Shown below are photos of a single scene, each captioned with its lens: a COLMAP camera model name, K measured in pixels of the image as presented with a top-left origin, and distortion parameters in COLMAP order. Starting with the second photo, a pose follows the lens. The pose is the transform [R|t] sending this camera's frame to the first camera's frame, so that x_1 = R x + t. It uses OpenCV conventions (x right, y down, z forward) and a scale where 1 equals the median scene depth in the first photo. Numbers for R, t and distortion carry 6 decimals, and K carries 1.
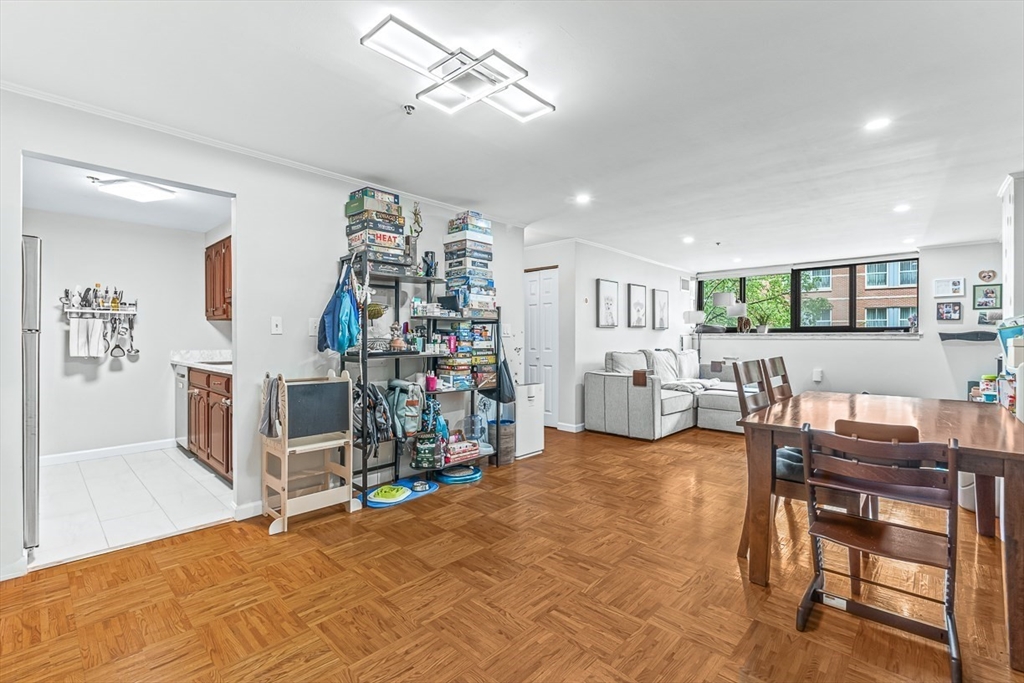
lens RADIAL K [[455.2, 0, 515.9], [0, 455.2, 342.7], [0, 0, 1]] dist [-0.005262, -0.000631]
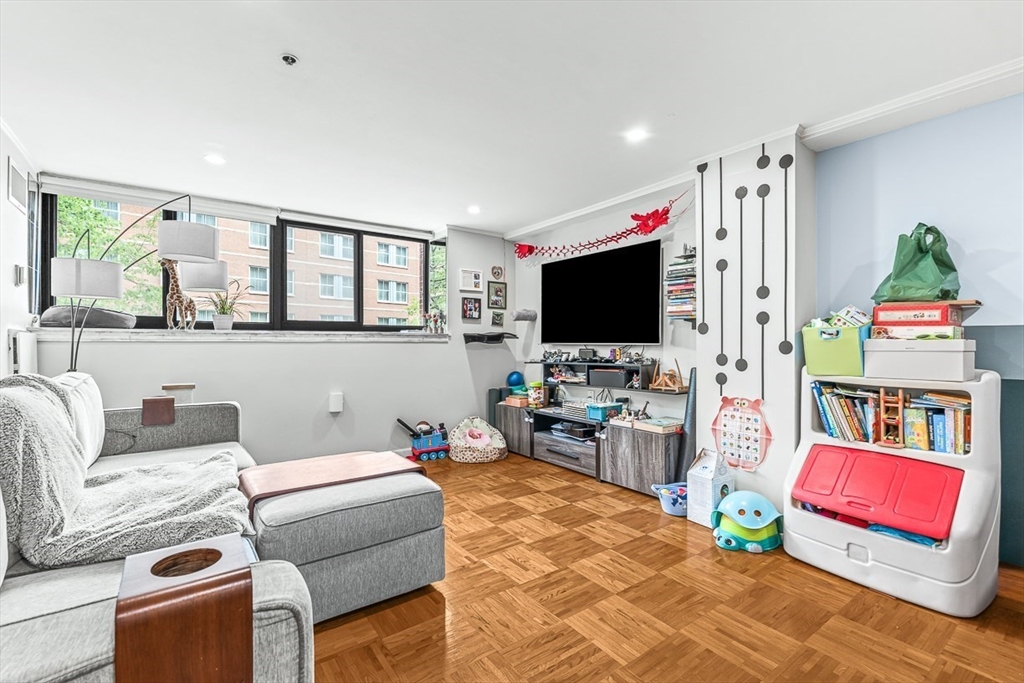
lens RADIAL K [[455.2, 0, 515.2], [0, 455.2, 344.9], [0, 0, 1]] dist [-0.005262, -0.000631]
pose [[0.185851, -0.008062, 0.982545, 0.144162], [0.010501, 0.999926, 0.006218, -0.006524], [-0.982522, 0.009162, 0.185922, 0.791664]]
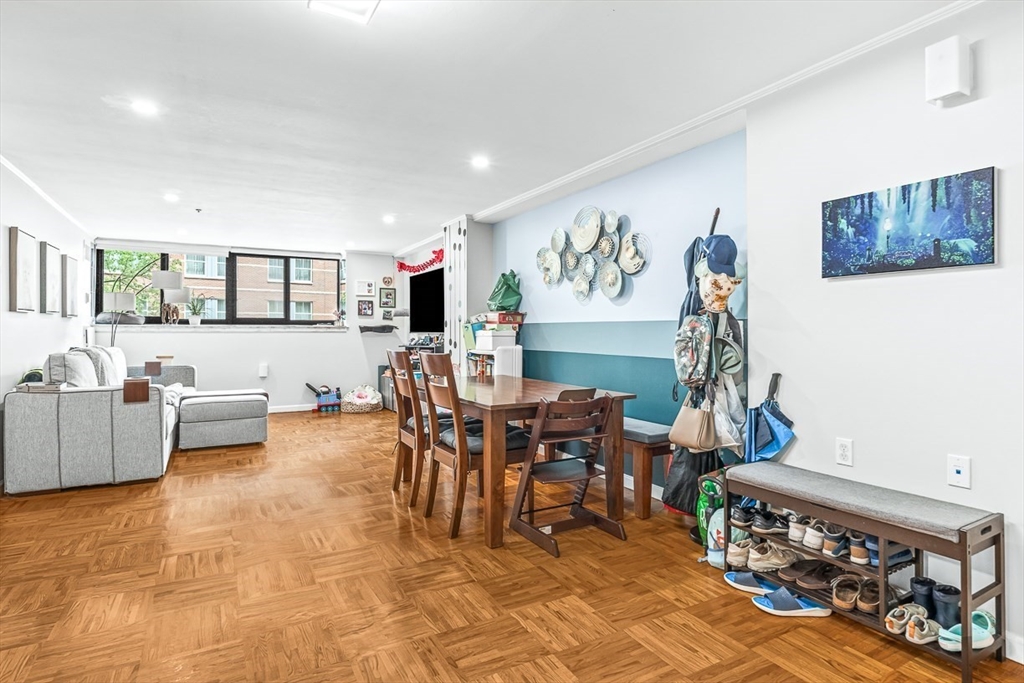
lens RADIAL K [[539.7, 0, 509.6], [0, 539.7, 331.4], [0, 0, 1]] dist [0.001908, 0.000985]
pose [[0.312589, -0.001810, 0.949887, -0.280534], [0.011101, 0.999937, -0.001748, -0.001560], [-0.949824, 0.011091, 0.312589, 0.206660]]
